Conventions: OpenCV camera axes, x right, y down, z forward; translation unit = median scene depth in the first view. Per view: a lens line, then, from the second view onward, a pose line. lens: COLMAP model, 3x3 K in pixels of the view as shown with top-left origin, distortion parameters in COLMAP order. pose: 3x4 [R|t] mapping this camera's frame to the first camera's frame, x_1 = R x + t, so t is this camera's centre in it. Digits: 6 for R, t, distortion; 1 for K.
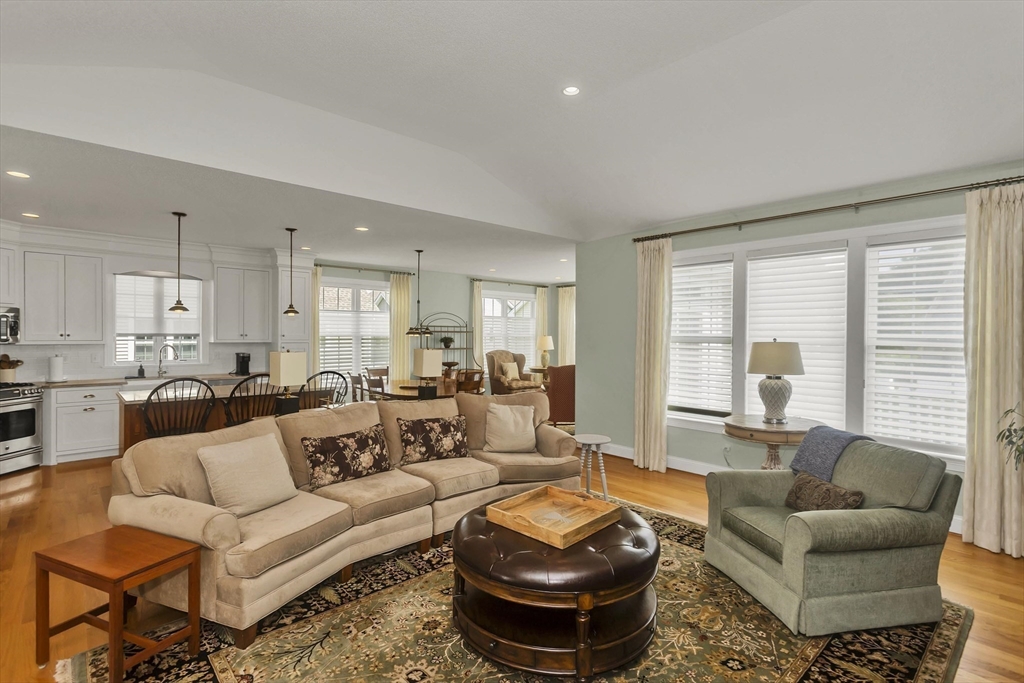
lens RADIAL K [[495.1, 0, 513.5], [0, 495.1, 335.7], [0, 0, 1]] dist [0.000975, 0.000129]
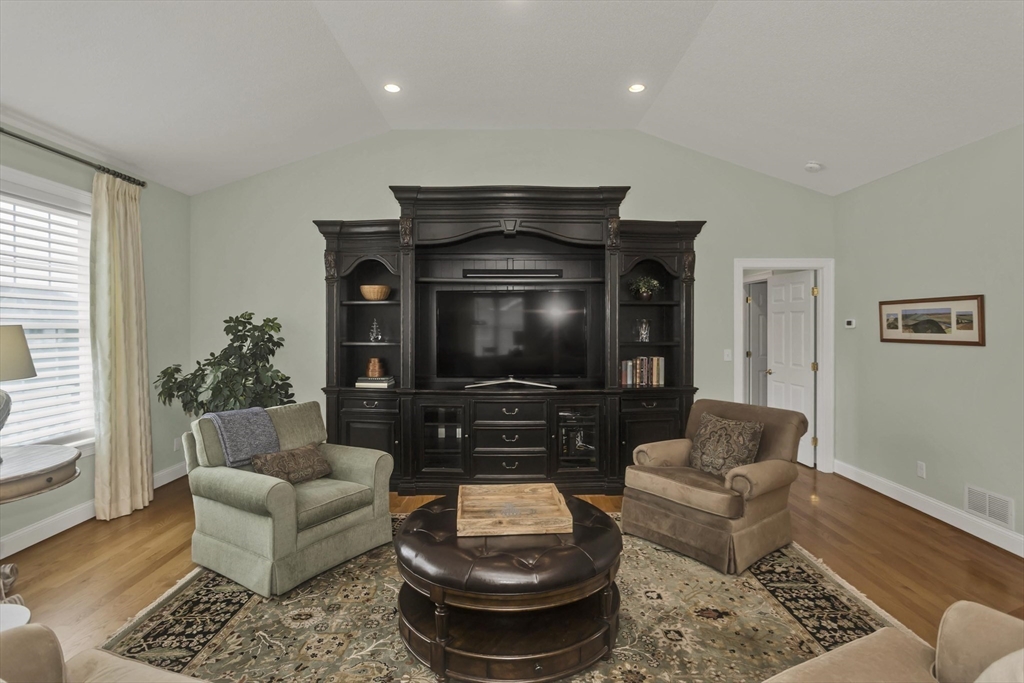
lens RADIAL K [[510.3, 0, 516.0], [0, 510.3, 326.4], [0, 0, 1]] dist [-0.000873, 0.000488]
pose [[-0.747091, -0.009978, 0.664647, -0.329728], [-0.001533, 0.999911, 0.013288, 0.004465], [-0.664720, 0.008908, -0.747040, 1.009824]]
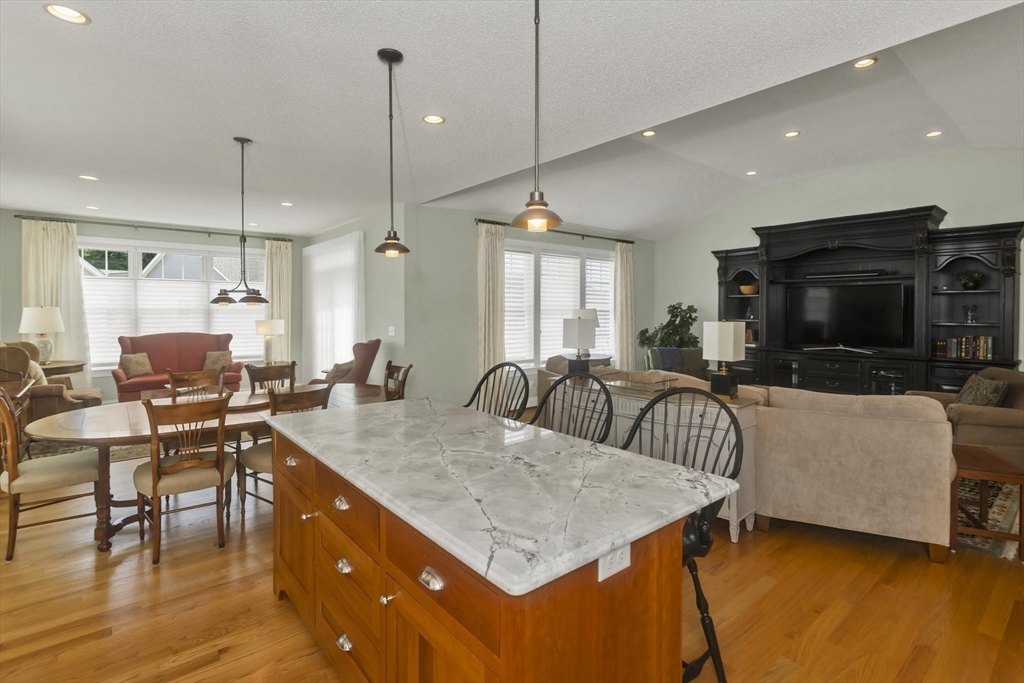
lens RADIAL K [[498.2, 0, 515.5], [0, 498.2, 314.8], [0, 0, 1]] dist [0.002802, 0.000248]
pose [[0.032522, -0.017147, 0.999324, -1.159576], [0.003307, 0.999849, 0.017048, 0.002584], [-0.999466, 0.002751, 0.032574, 1.160996]]
